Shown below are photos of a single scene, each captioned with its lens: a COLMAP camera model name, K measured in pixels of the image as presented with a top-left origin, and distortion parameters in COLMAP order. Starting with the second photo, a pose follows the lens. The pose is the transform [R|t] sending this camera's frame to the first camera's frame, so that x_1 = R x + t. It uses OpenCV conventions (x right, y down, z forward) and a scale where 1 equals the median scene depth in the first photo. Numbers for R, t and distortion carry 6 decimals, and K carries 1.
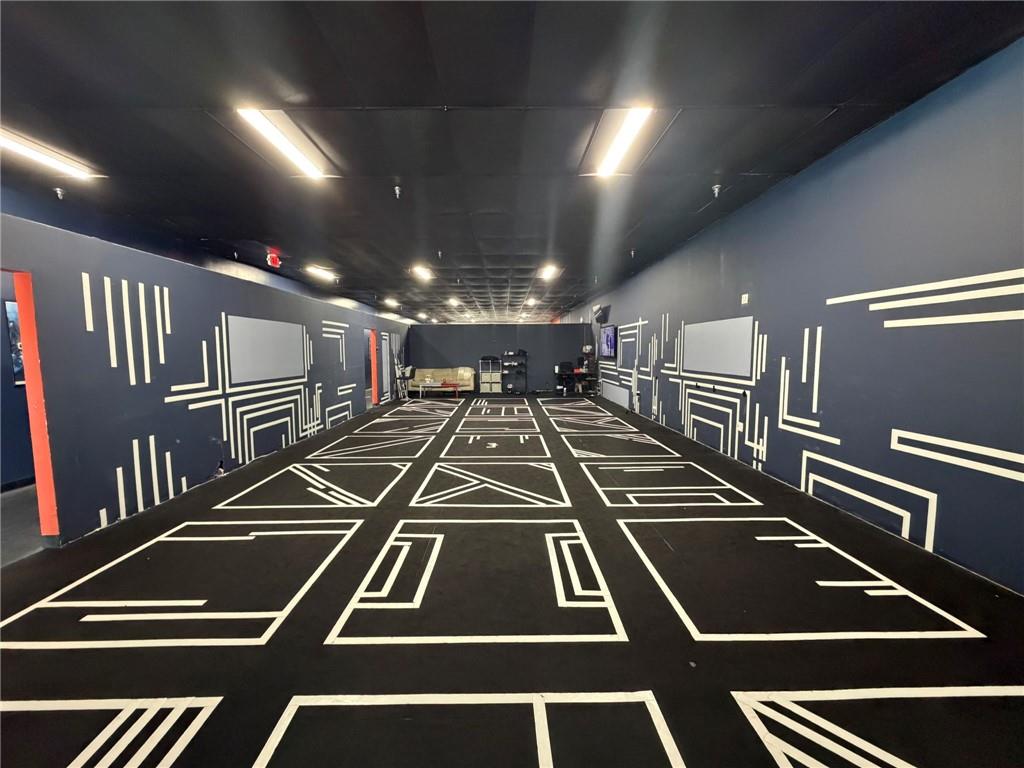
lens RADIAL K [[408.5, 0, 508.2], [0, 408.5, 384.2], [0, 0, 1]] dist [0.000852, 0.000037]
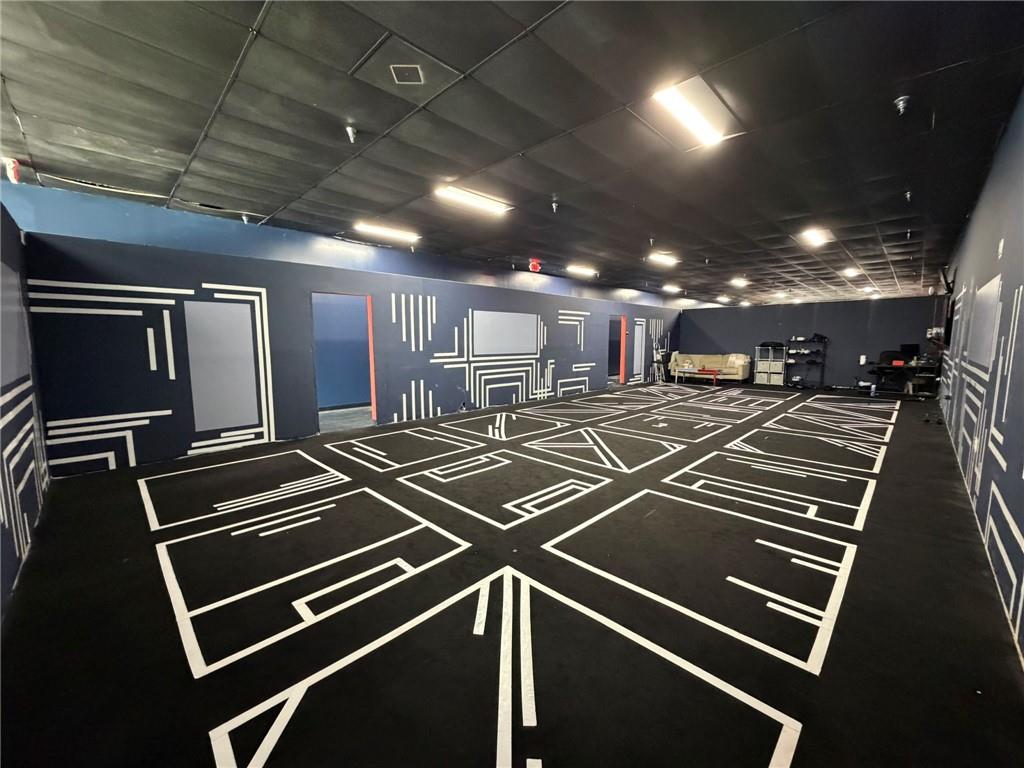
lens RADIAL K [[408.5, 0, 508.2], [0, 408.5, 384.2], [0, 0, 1]] dist [0.000852, 0.000037]
pose [[0.700828, 0.081451, -0.708665, 0.547004], [-0.060171, 0.996669, 0.055048, 0.017818], [0.710788, 0.004062, 0.703394, 0.001125]]
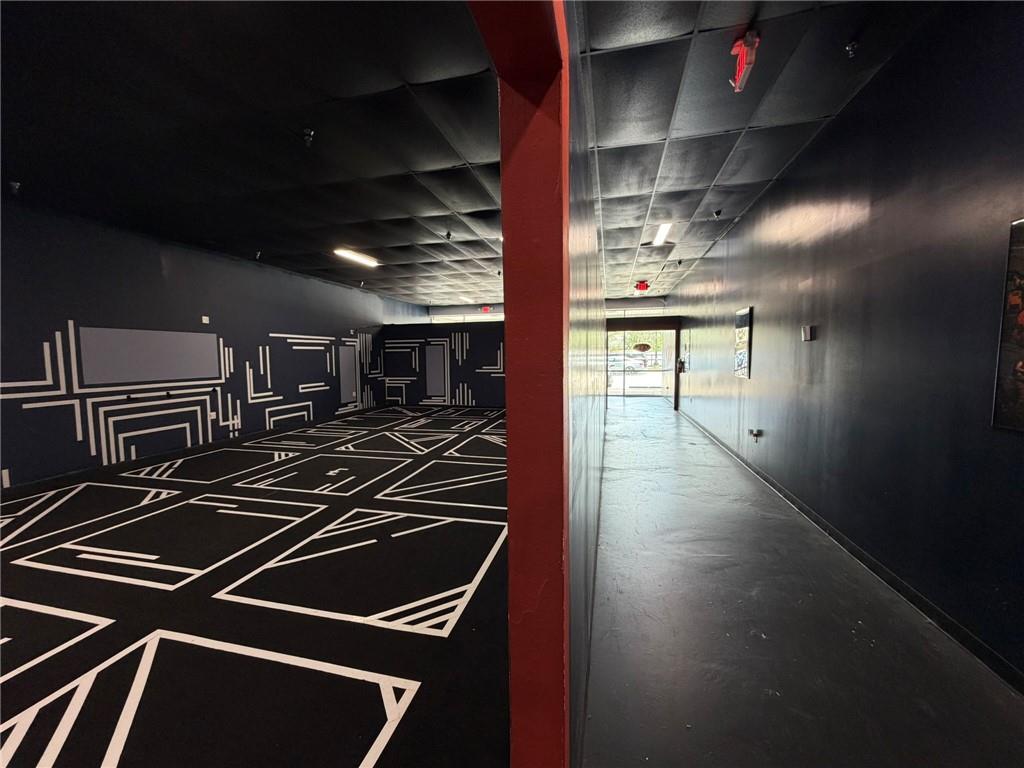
lens RADIAL K [[409.2, 0, 508.1], [0, 409.2, 383.9], [0, 0, 1]] dist [0.000892, 0.000176]
pose [[-0.967589, -0.004486, 0.252492, -0.765015], [0.034637, 0.988036, 0.150286, -0.180651], [-0.250145, 0.154161, -0.955857, 2.209940]]
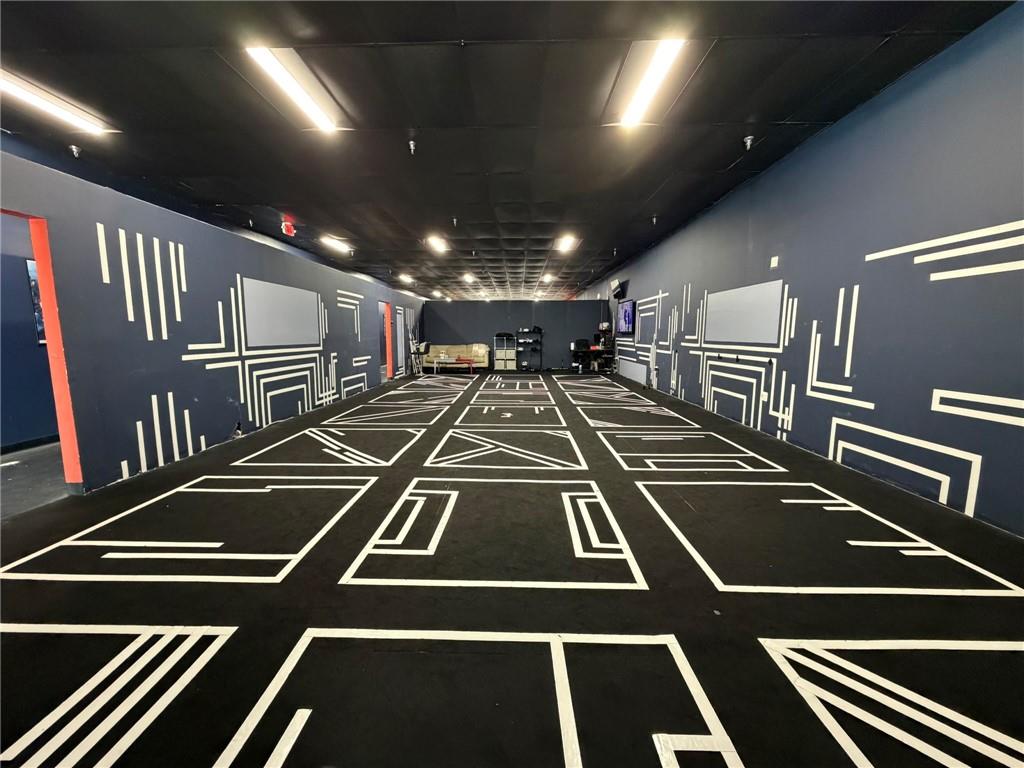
lens RADIAL K [[409.2, 0, 508.1], [0, 409.2, 383.9], [0, 0, 1]] dist [0.000892, 0.000176]
pose [[0.999363, 0.010945, -0.033955, -0.004548], [-0.009599, 0.999172, 0.039543, 0.046153], [0.034359, -0.039192, 0.998641, 0.017762]]
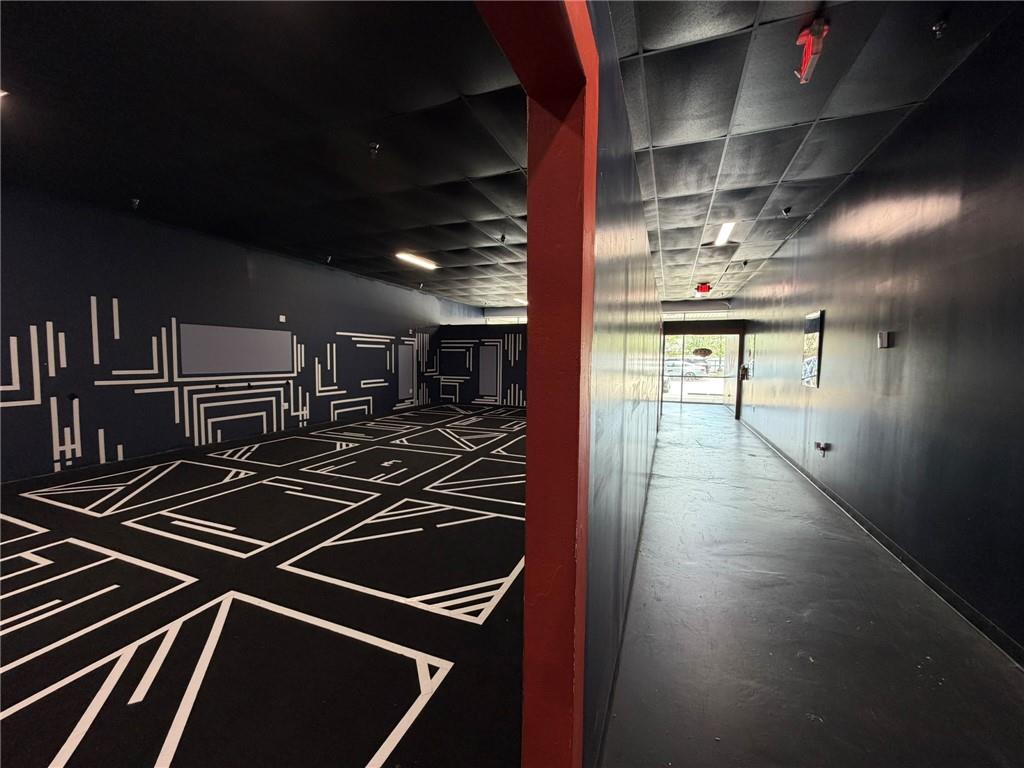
lens RADIAL K [[408.5, 0, 508.2], [0, 408.5, 384.2], [0, 0, 1]] dist [0.000852, 0.000037]
pose [[-0.925910, -0.033329, 0.376272, -0.782185], [0.022691, 0.989394, 0.143474, -0.179674], [-0.377063, 0.141382, -0.915333, 2.217494]]
